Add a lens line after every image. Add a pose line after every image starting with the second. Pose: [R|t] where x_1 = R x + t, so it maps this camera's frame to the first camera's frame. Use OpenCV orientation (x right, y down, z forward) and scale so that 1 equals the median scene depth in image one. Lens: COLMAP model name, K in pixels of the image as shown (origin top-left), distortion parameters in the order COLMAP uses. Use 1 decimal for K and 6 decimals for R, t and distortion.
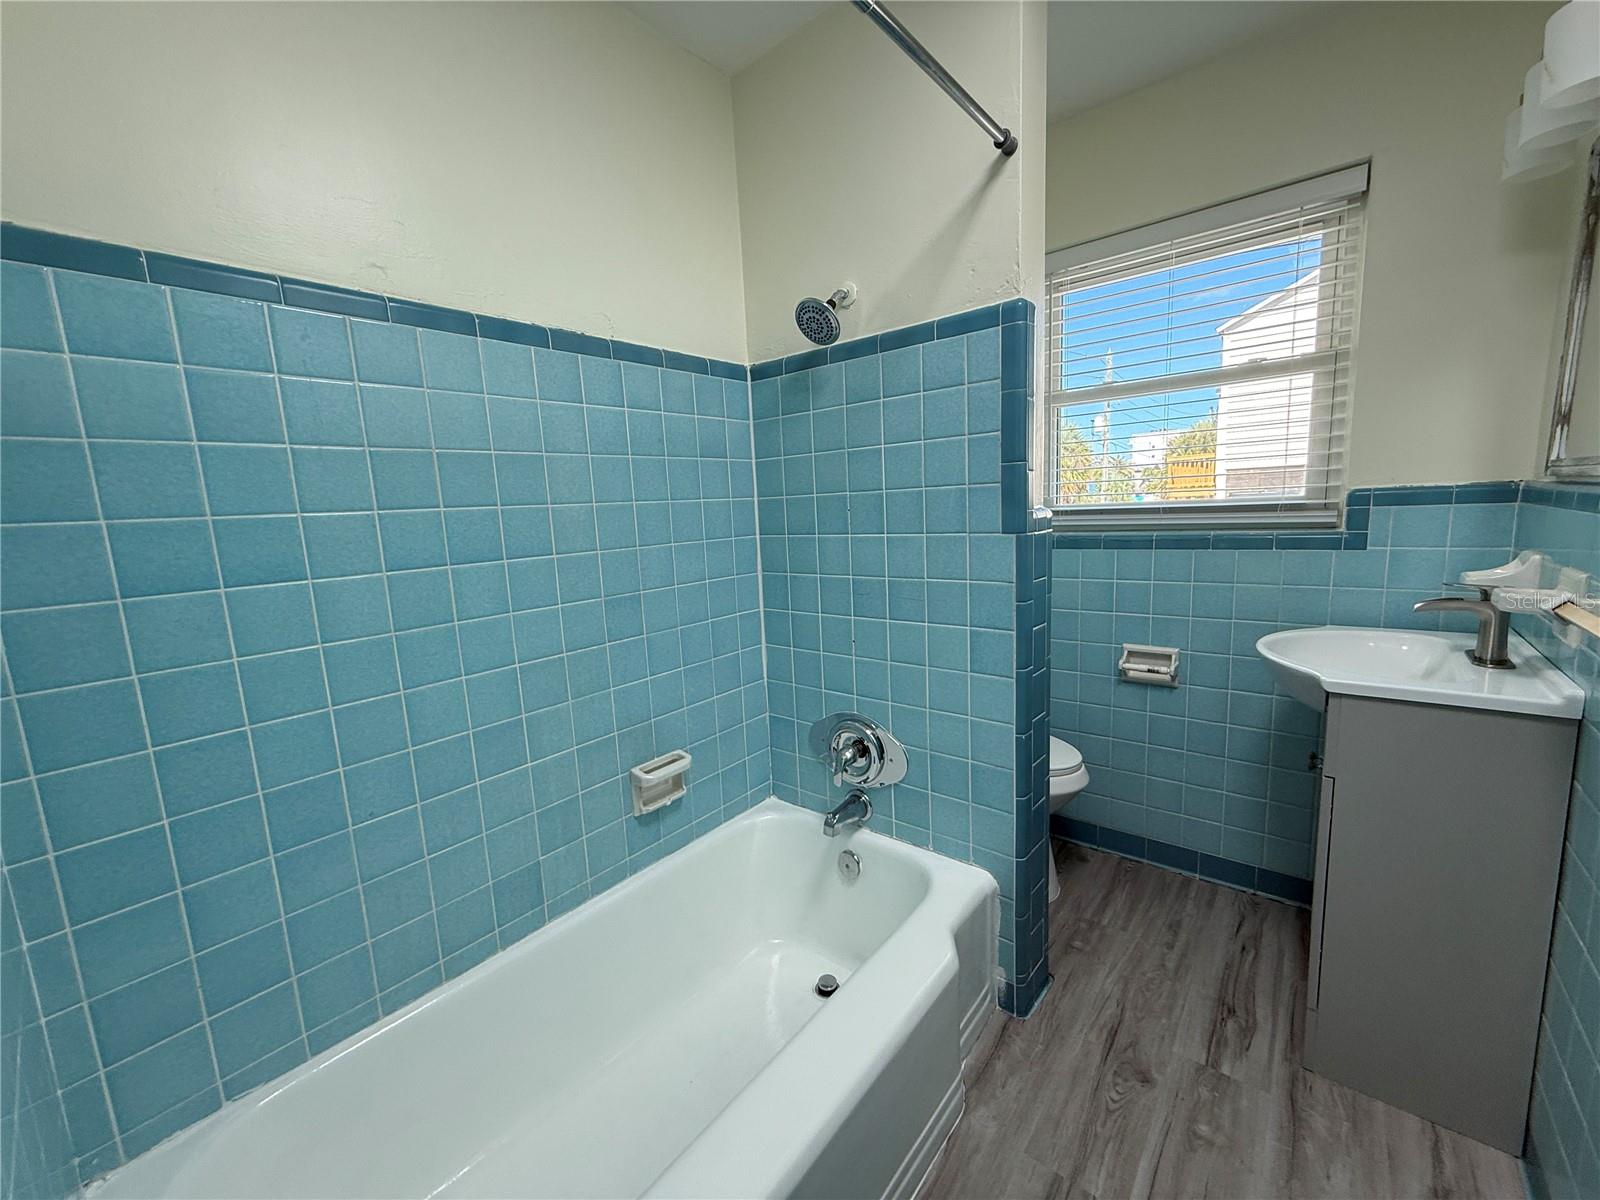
lens RADIAL K [[639.4, 0, 794.7], [0, 639.4, 599.8], [0, 0, 1]] dist [-0.000219, 0.000250]
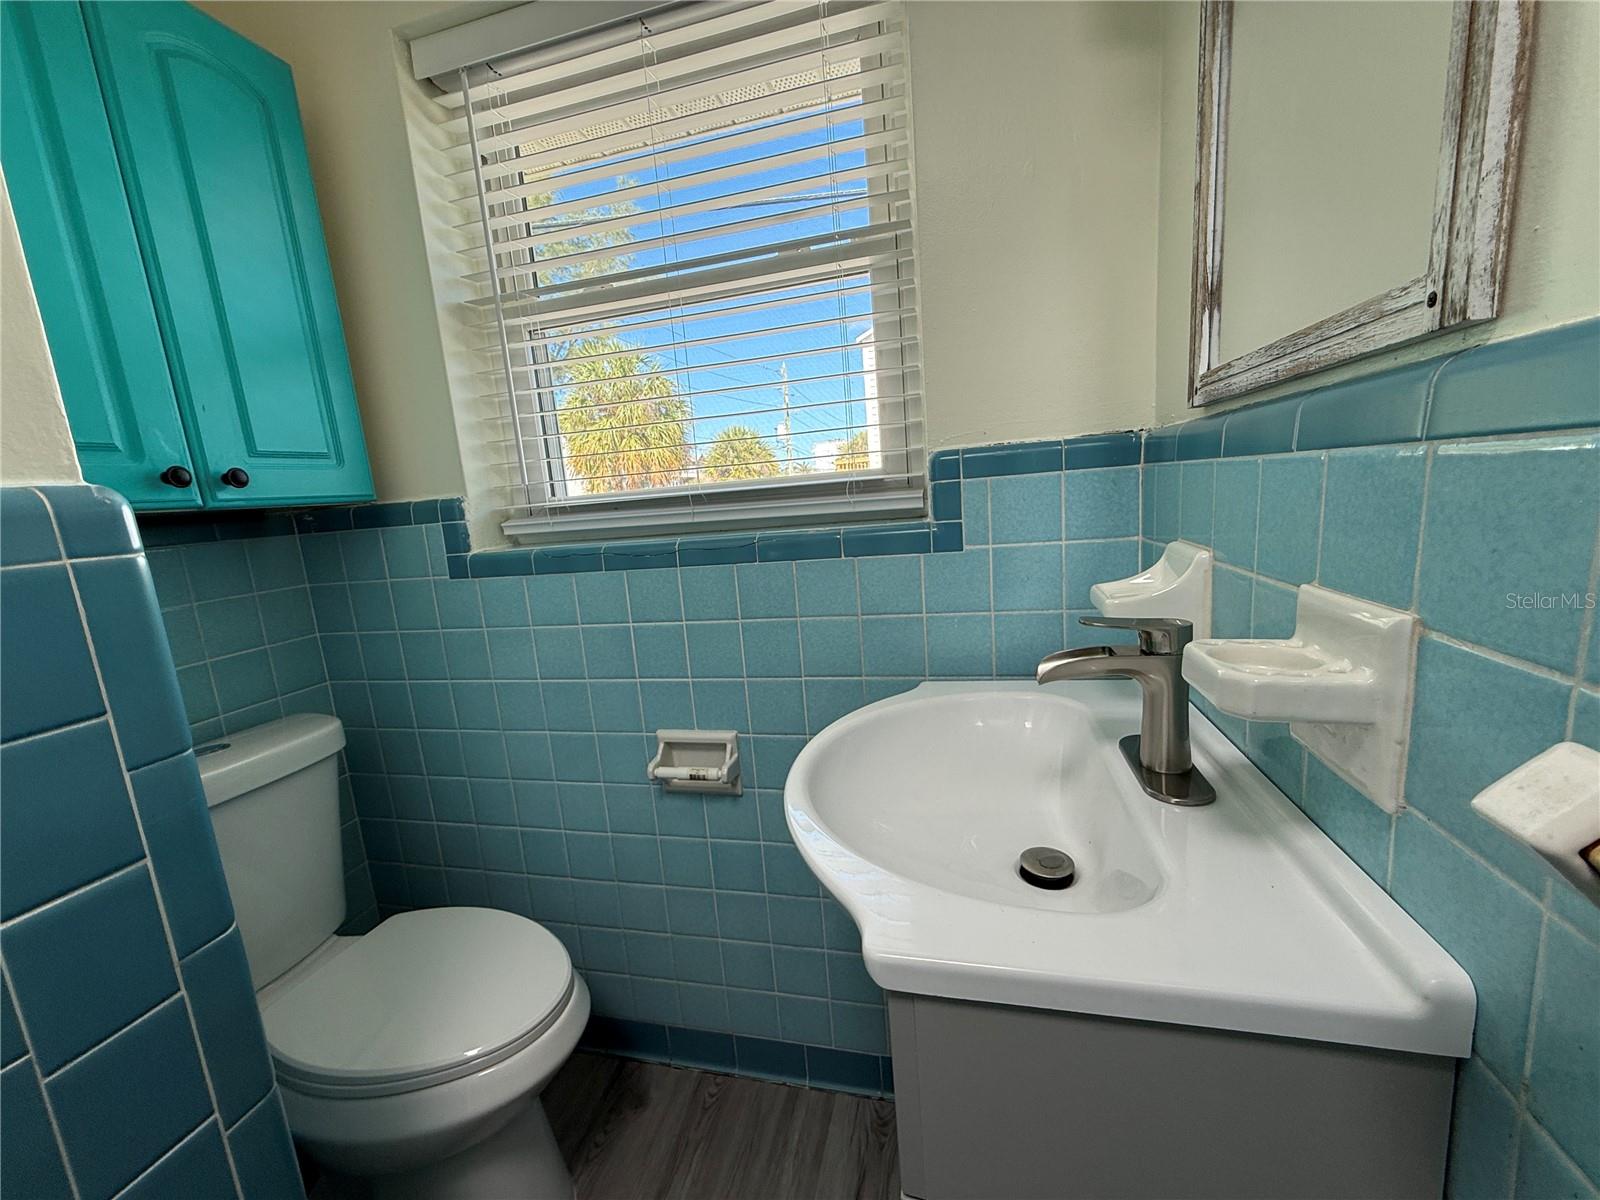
lens RADIAL K [[639.4, 0, 794.7], [0, 639.4, 599.8], [0, 0, 1]] dist [-0.000219, 0.000250]
pose [[0.905530, -0.093581, 0.413833, 0.466369], [0.098809, 0.995067, 0.008810, -0.049733], [-0.412616, 0.032913, 0.910310, 0.486023]]
